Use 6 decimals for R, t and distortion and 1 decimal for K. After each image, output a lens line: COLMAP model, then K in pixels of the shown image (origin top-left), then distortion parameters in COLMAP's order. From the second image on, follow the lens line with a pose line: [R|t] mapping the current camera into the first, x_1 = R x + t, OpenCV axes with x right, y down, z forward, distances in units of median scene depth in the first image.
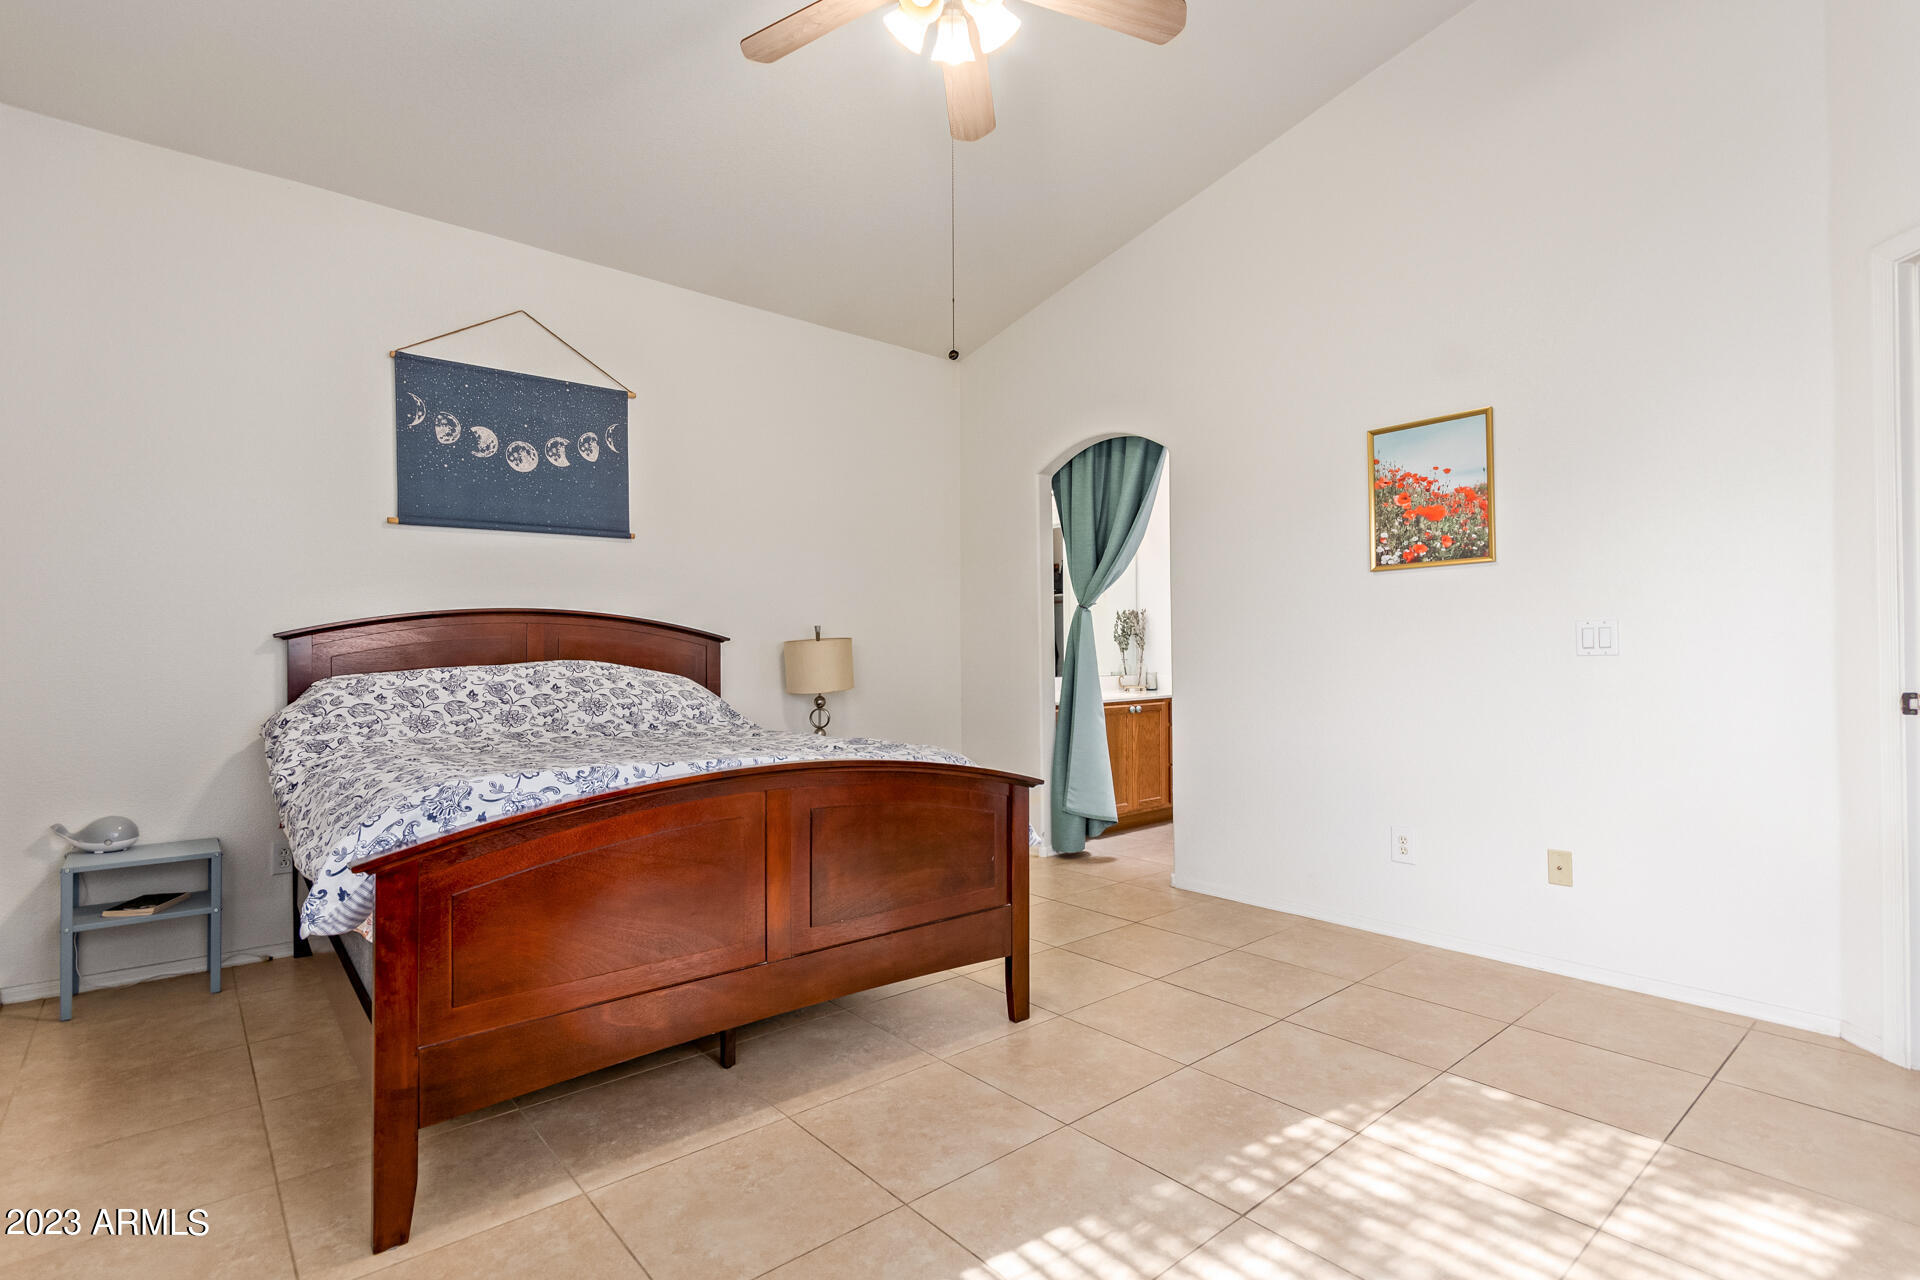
lens RADIAL K [[928.1, 0, 961.6], [0, 928.1, 645.6], [0, 0, 1]] dist [0.003071, 0.000387]
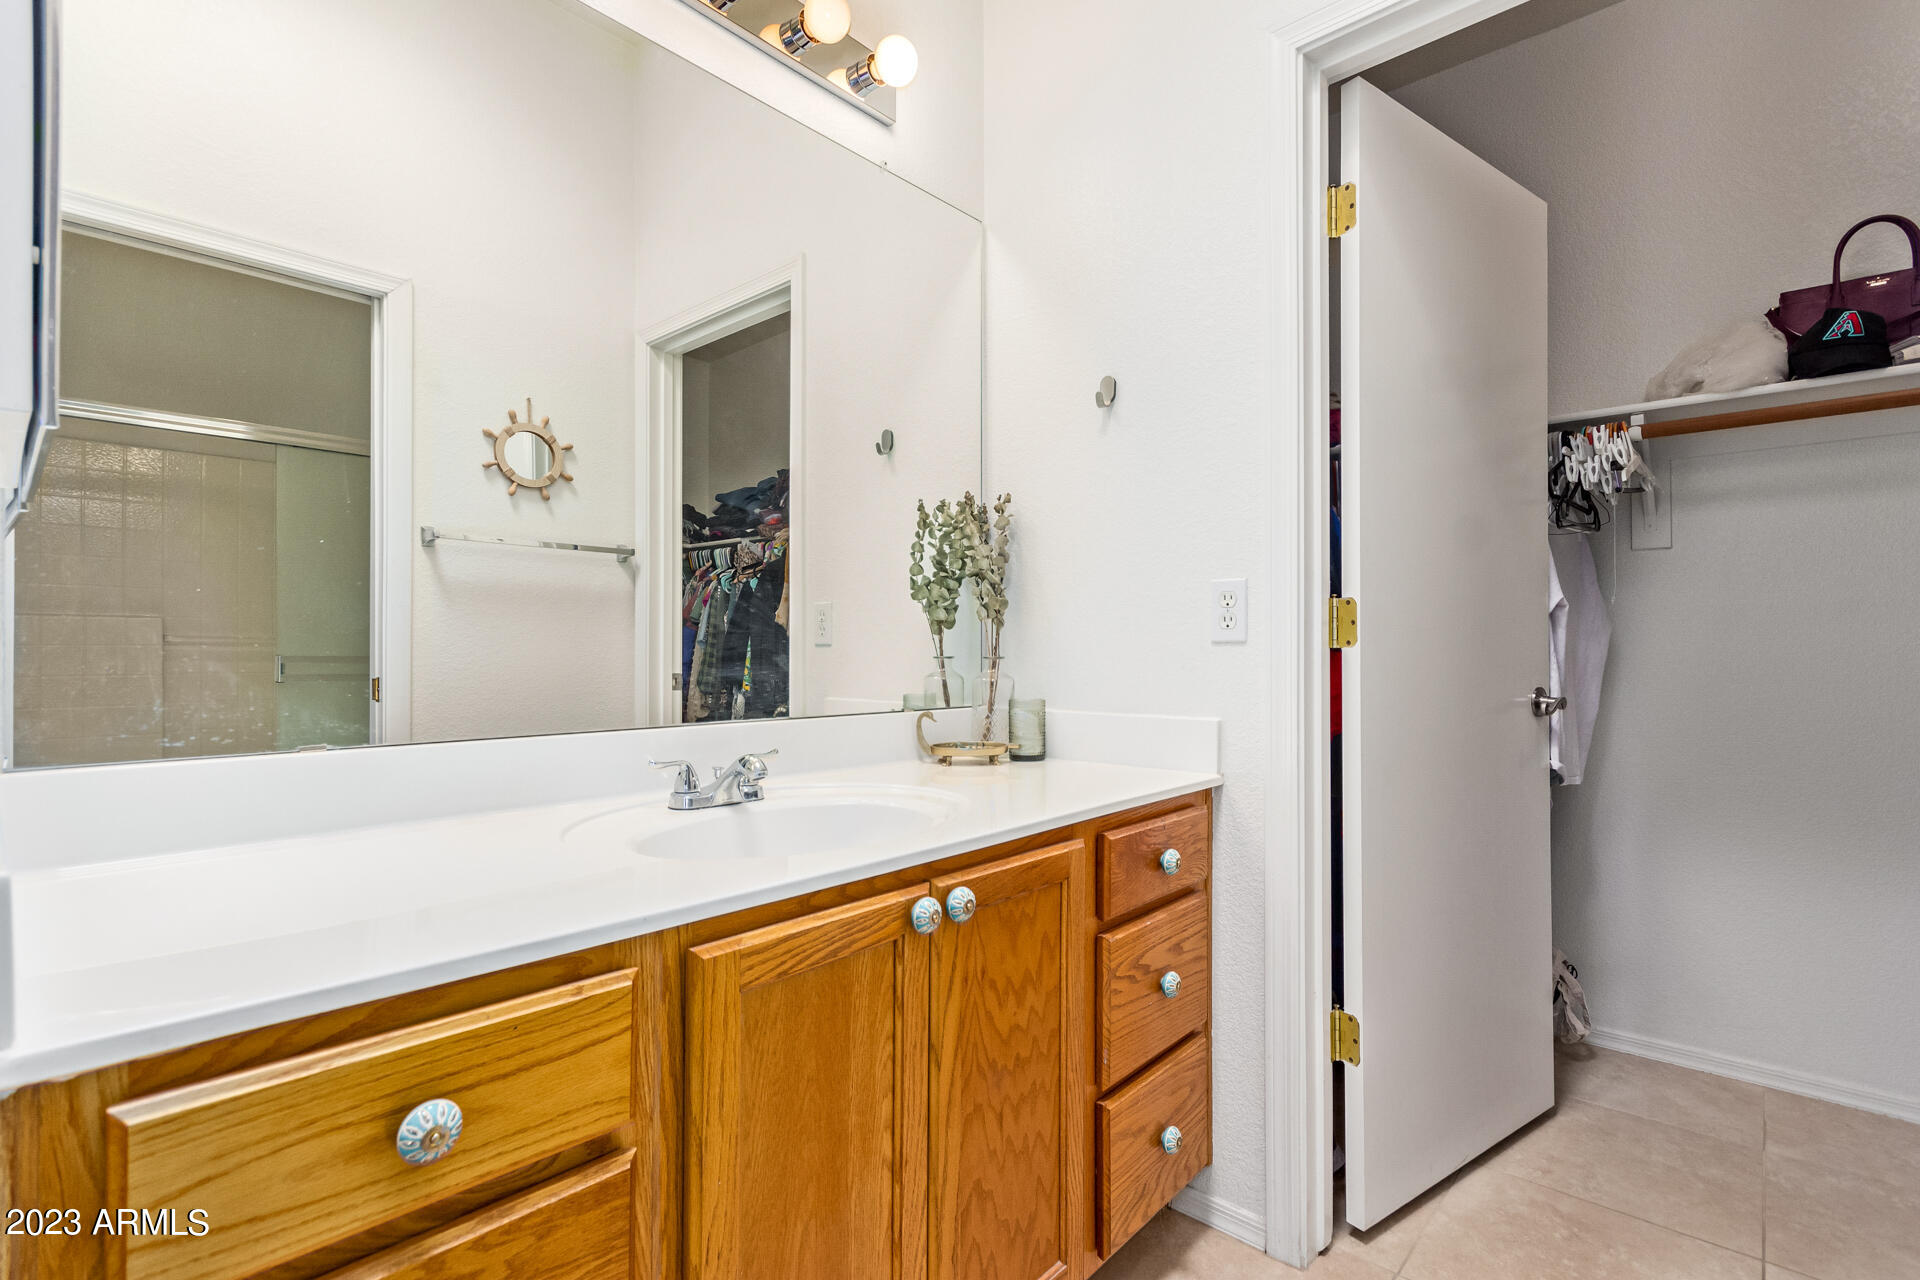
lens RADIAL K [[898.4, 0, 967.5], [0, 898.4, 651.9], [0, 0, 1]] dist [-0.001313, 0.000069]
pose [[0.991234, 0.002046, 0.132100, 0.145495], [-0.003017, 0.999970, 0.007145, 0.011180], [-0.132081, -0.007481, 0.991211, 0.707341]]
